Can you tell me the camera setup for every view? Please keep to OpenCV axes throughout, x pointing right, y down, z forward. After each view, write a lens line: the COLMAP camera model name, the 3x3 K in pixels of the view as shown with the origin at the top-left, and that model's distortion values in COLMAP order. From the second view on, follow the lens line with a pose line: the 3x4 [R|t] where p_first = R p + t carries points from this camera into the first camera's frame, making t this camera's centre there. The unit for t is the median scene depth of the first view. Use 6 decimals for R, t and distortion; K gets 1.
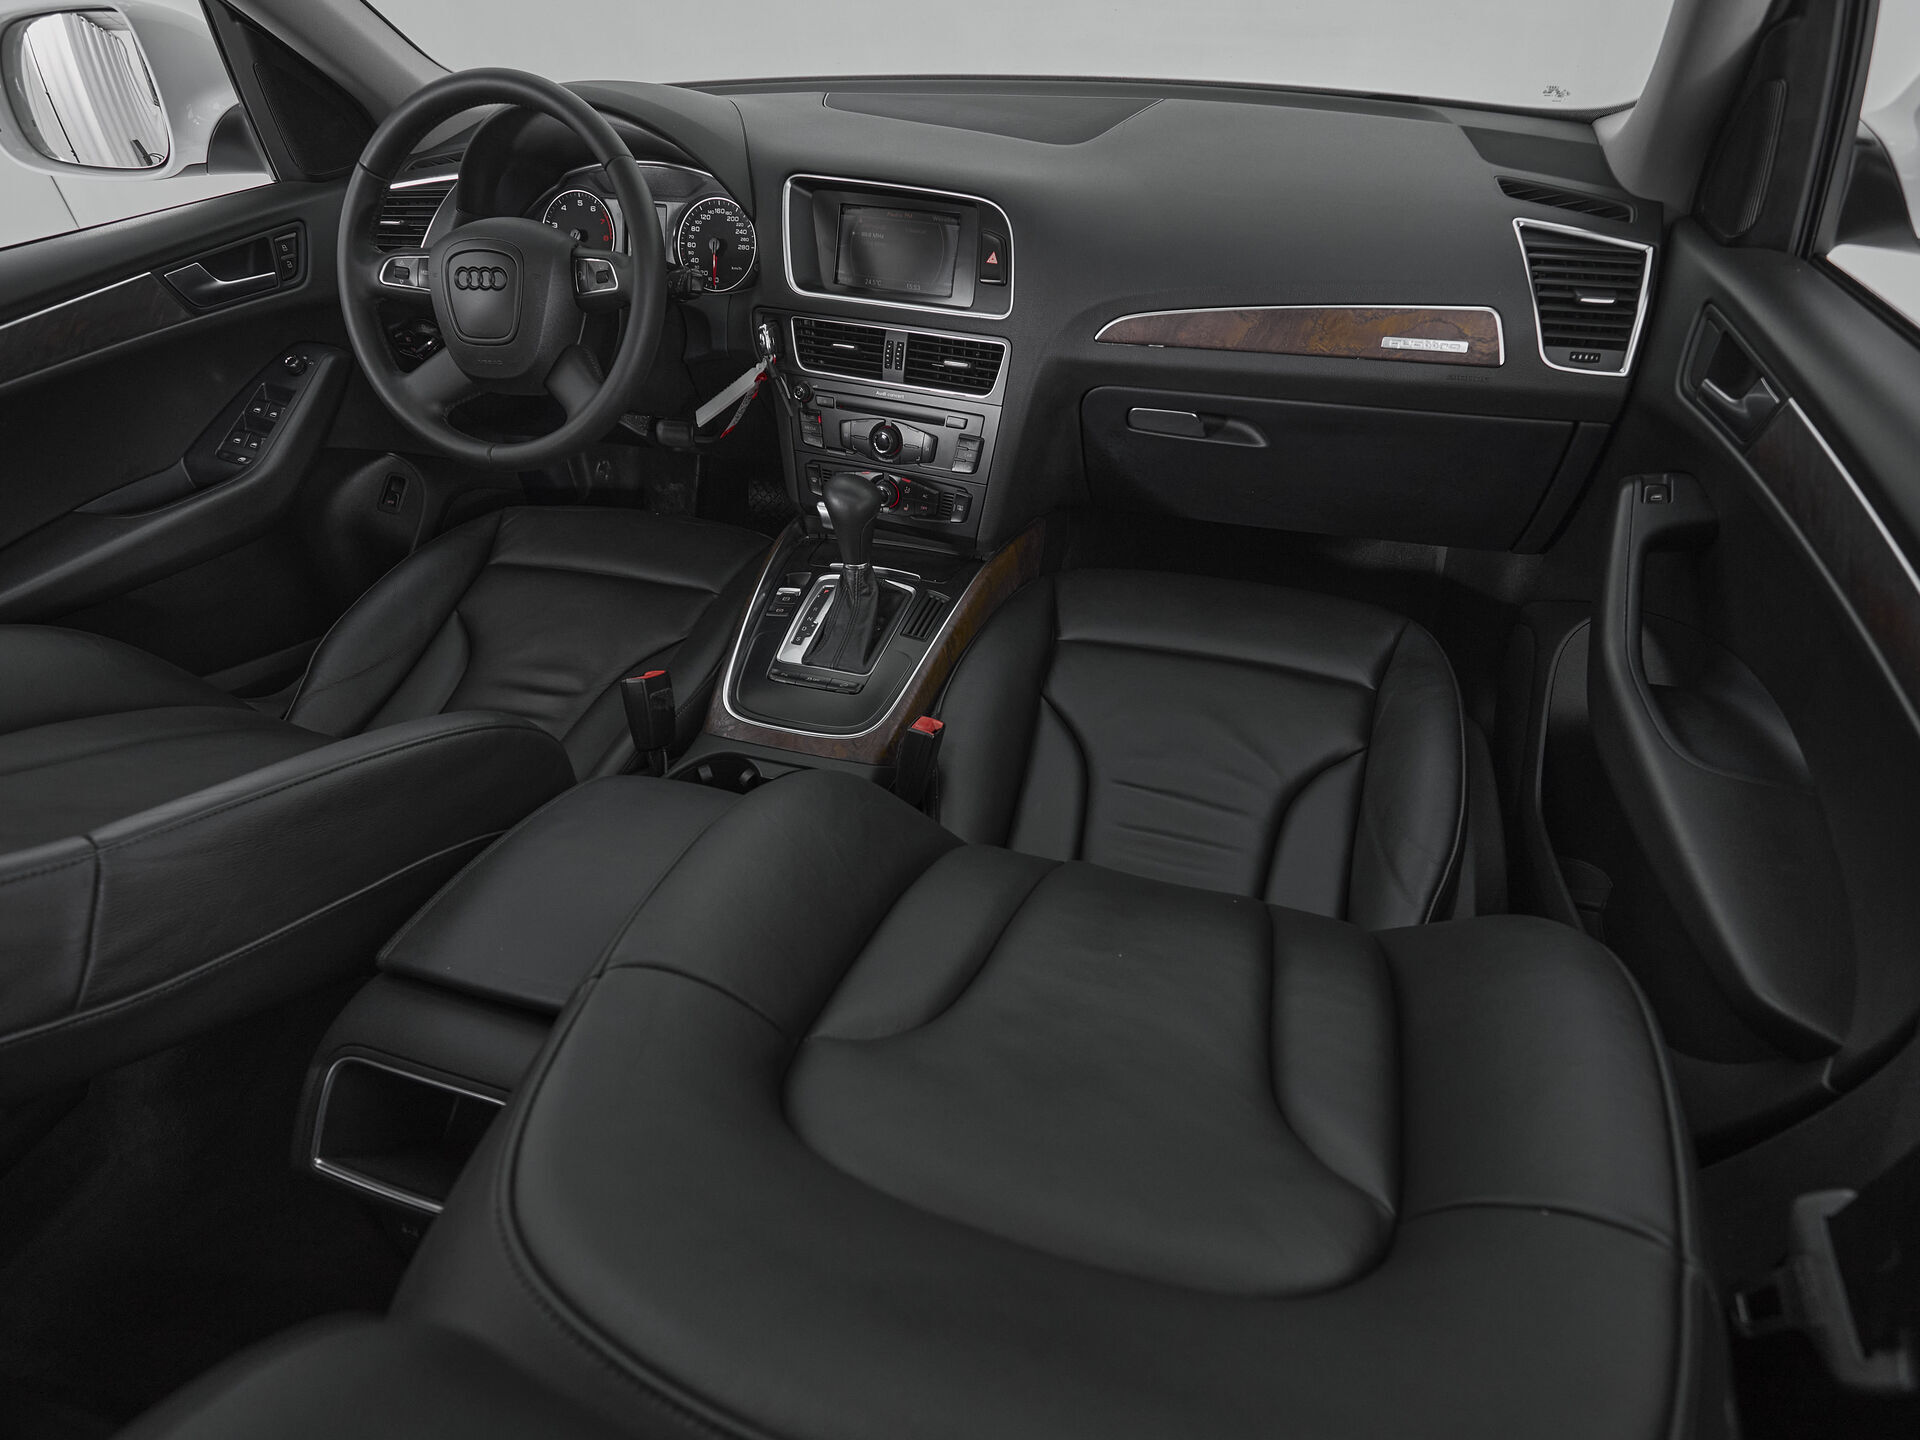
lens RADIAL K [[1030.7, 0, 950.9], [0, 1030.7, 723.6], [0, 0, 1]] dist [-0.000023, -0.001080]
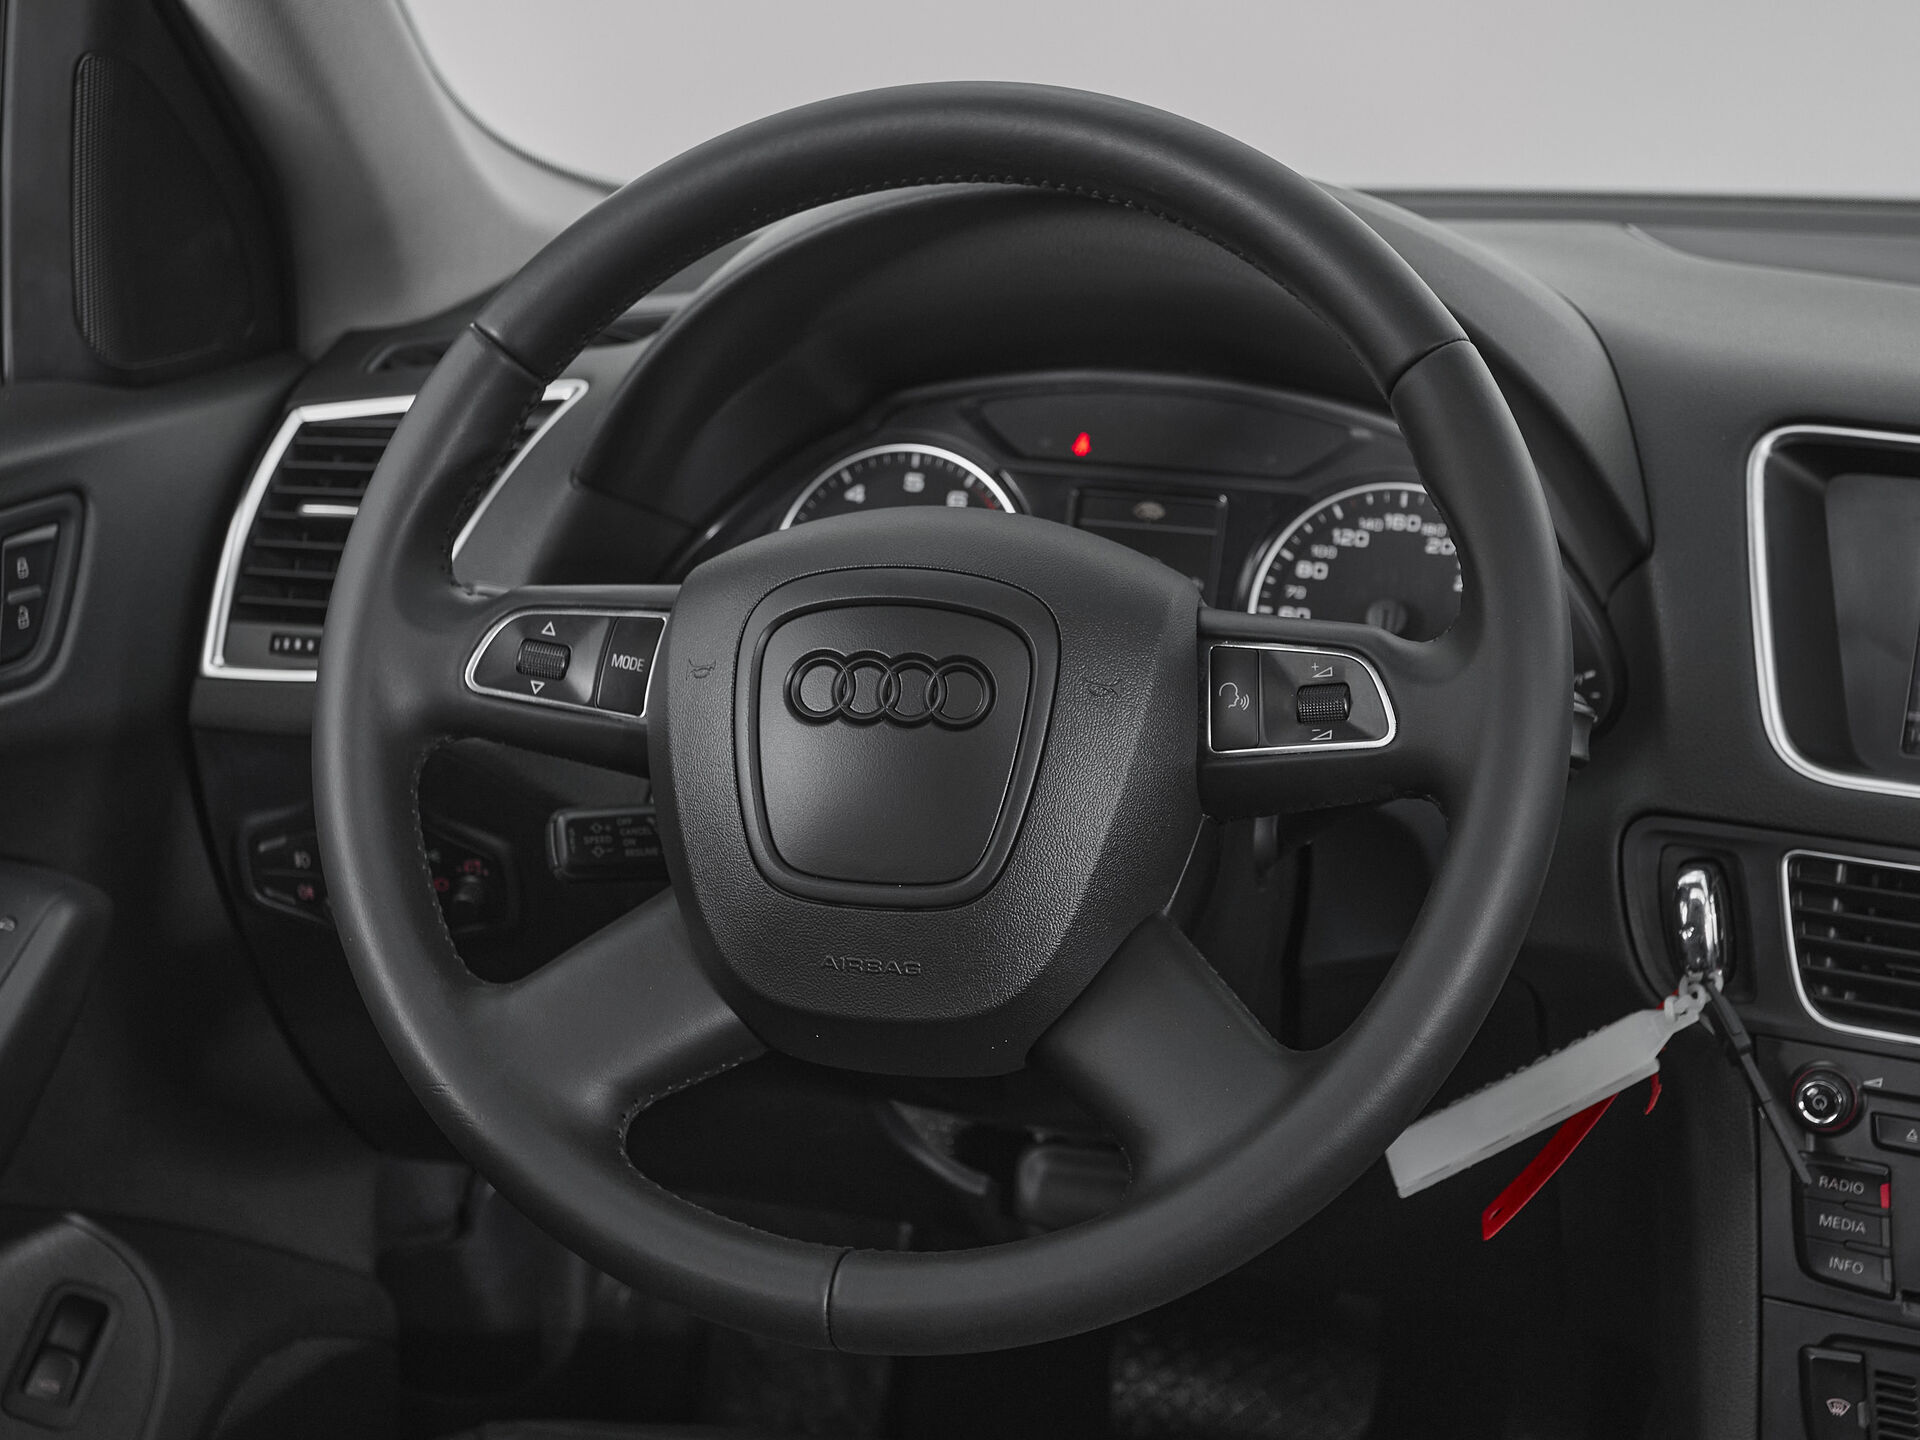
lens RADIAL K [[2918.0, 0, 936.0], [0, 2918.0, 670.8], [0, 0, 1]] dist [0.041087, 0.000000]
pose [[0.998993, 0.042175, 0.015298, -0.423232], [-0.032110, 0.910290, -0.412724, -0.091224], [-0.031332, 0.411817, 0.910728, 0.231510]]
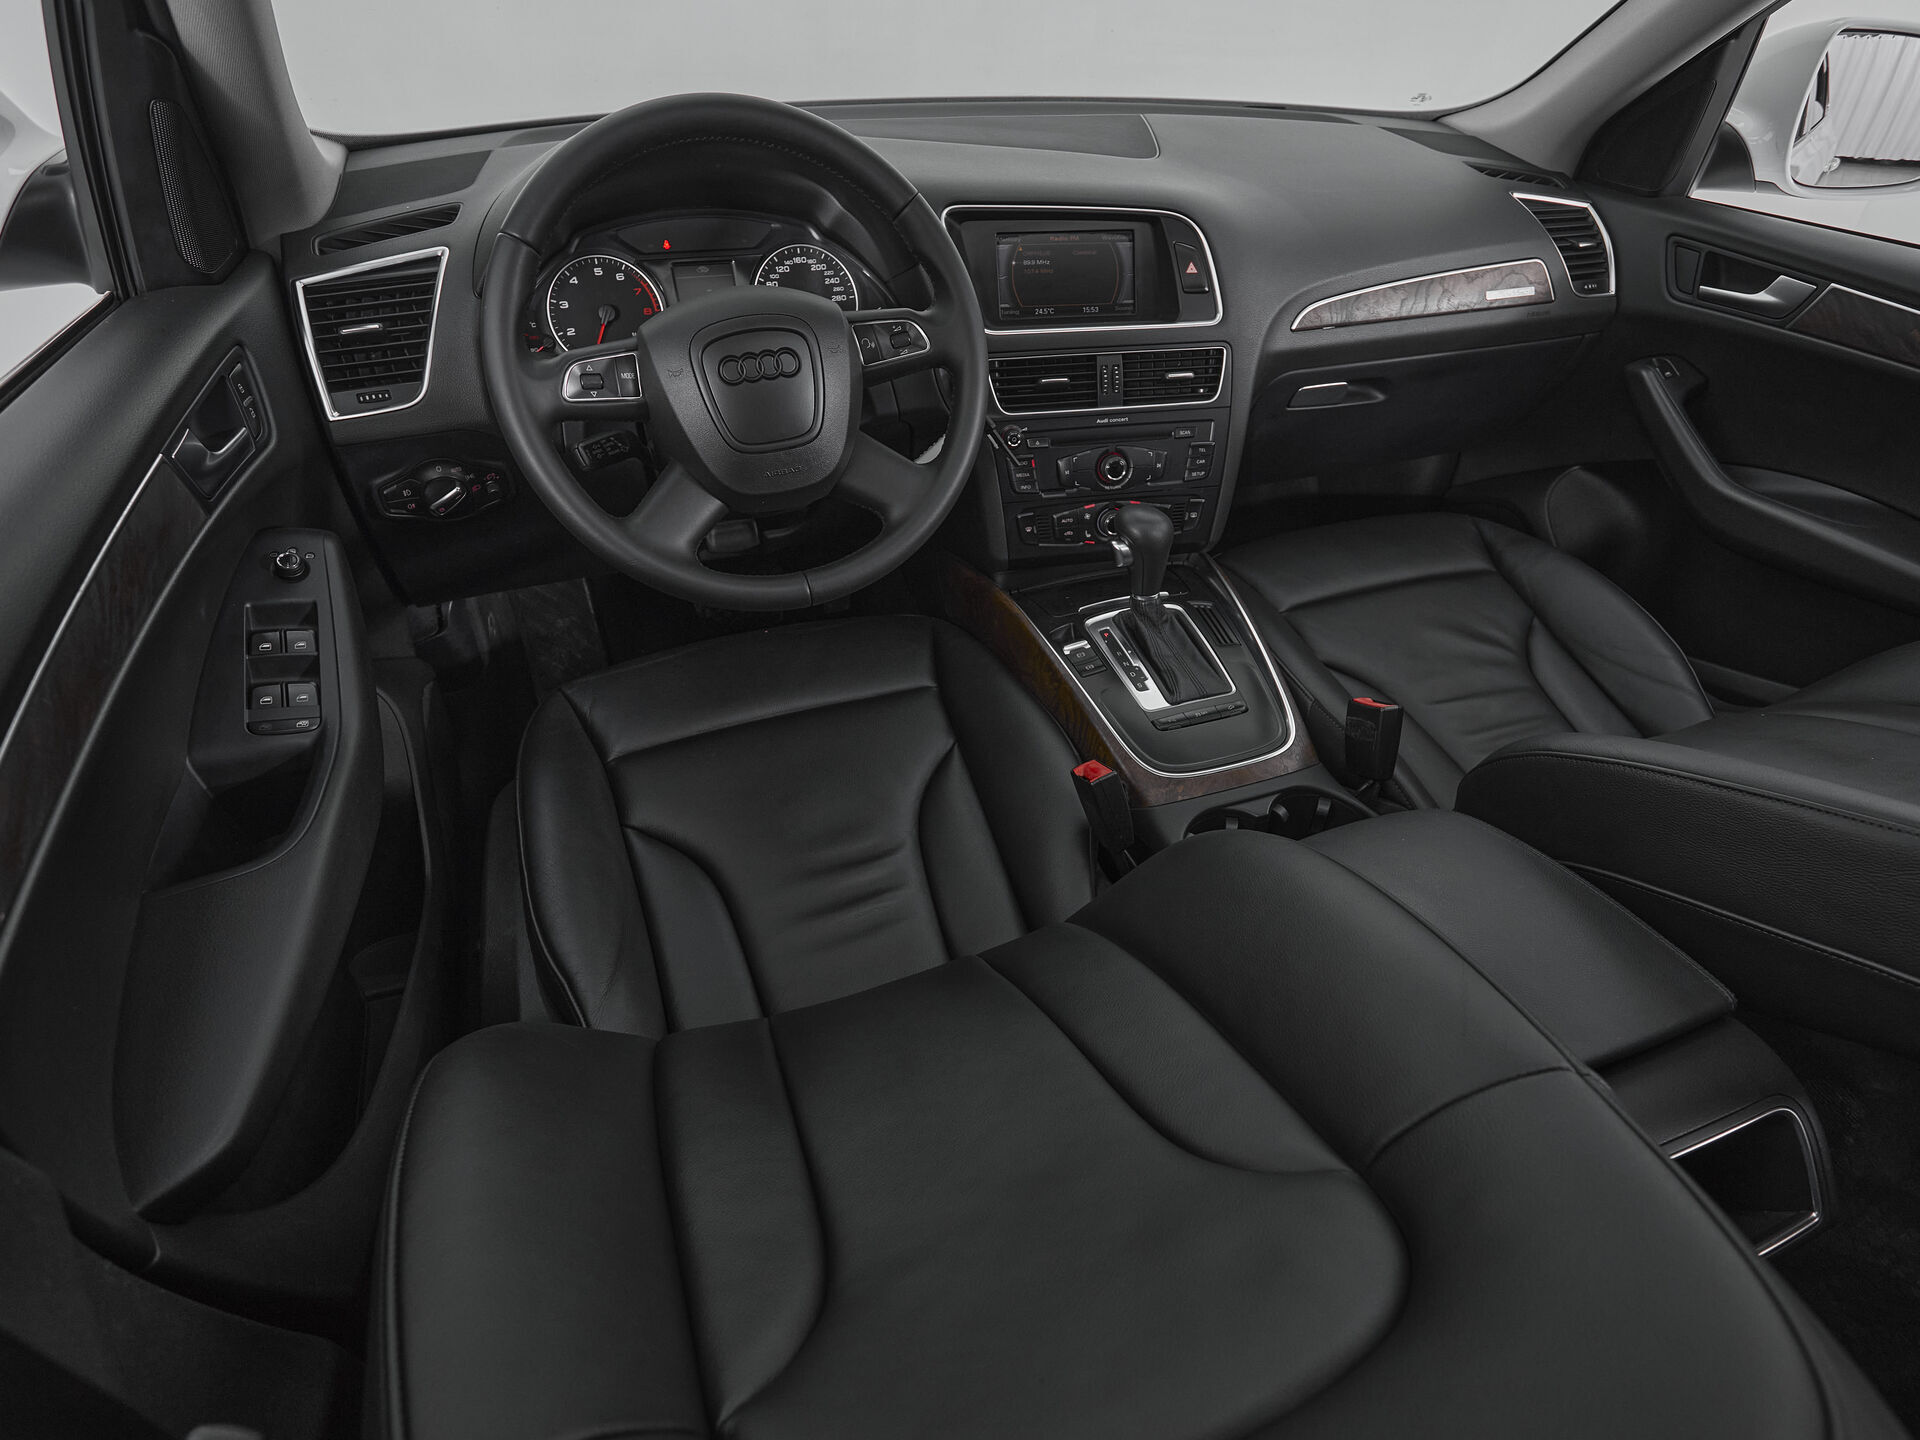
lens RADIAL K [[1030.7, 0, 1006.3], [0, 1030.7, 722.1], [0, 0, 1]] dist [-0.000023, -0.001080]
pose [[0.773850, -0.343271, 0.532279, -0.752810], [0.356311, 0.930743, 0.082222, -0.171315], [-0.523639, 0.126029, 0.842567, 0.274260]]
